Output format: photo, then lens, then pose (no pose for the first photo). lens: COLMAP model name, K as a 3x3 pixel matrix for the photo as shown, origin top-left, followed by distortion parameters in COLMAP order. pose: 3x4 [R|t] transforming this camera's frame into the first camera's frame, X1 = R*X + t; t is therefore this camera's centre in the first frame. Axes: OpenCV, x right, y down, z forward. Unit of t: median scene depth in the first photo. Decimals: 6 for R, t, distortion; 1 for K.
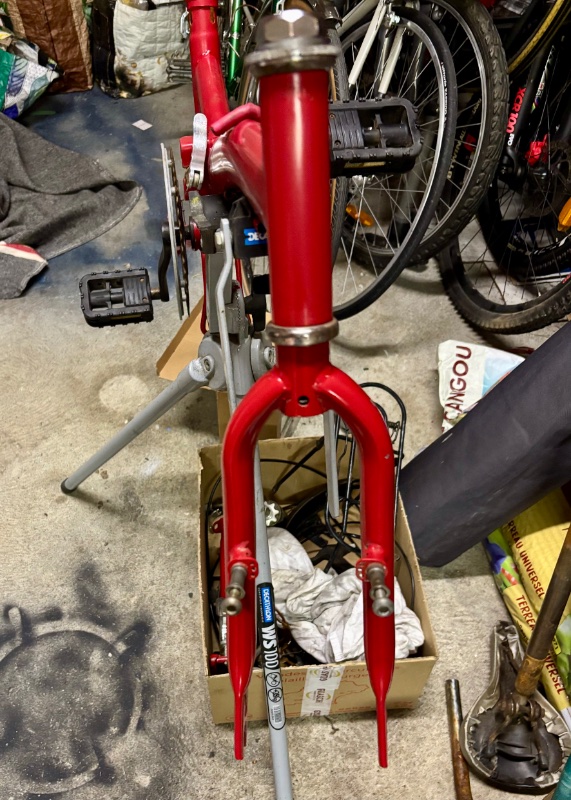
lens RADIAL K [[687.0, 0, 230.2], [0, 687.0, 445.7], [0, 0, 1]] dist [0.026585, -0.047948]
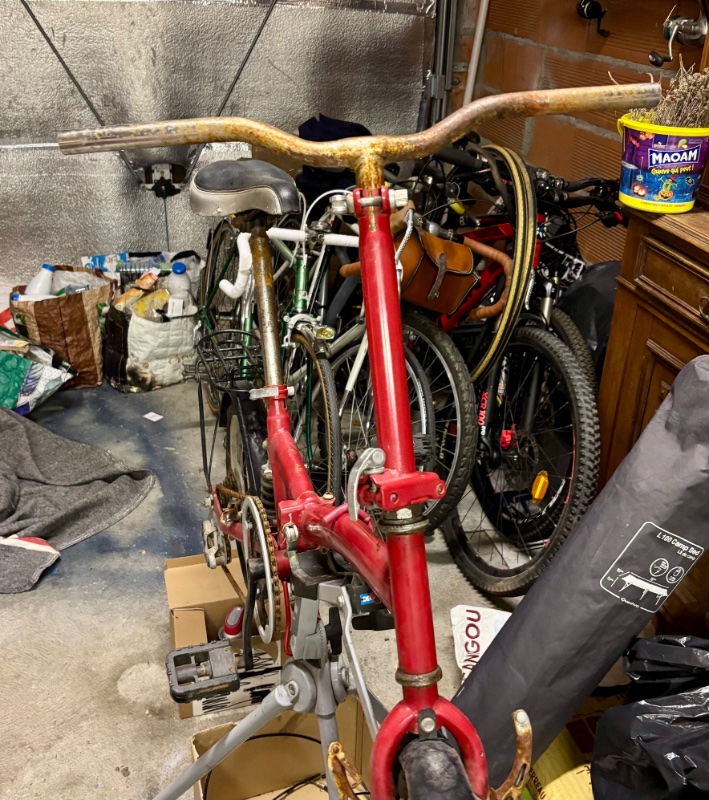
lens RADIAL K [[843.5, 0, 357.9], [0, 843.5, 361.4], [0, 0, 1]] dist [0.003799, 0.000000]
pose [[0.986429, -0.016851, 0.163324, -0.047878], [0.088662, 0.891892, -0.443473, 0.081993], [-0.138194, 0.451935, 0.881281, -0.326007]]
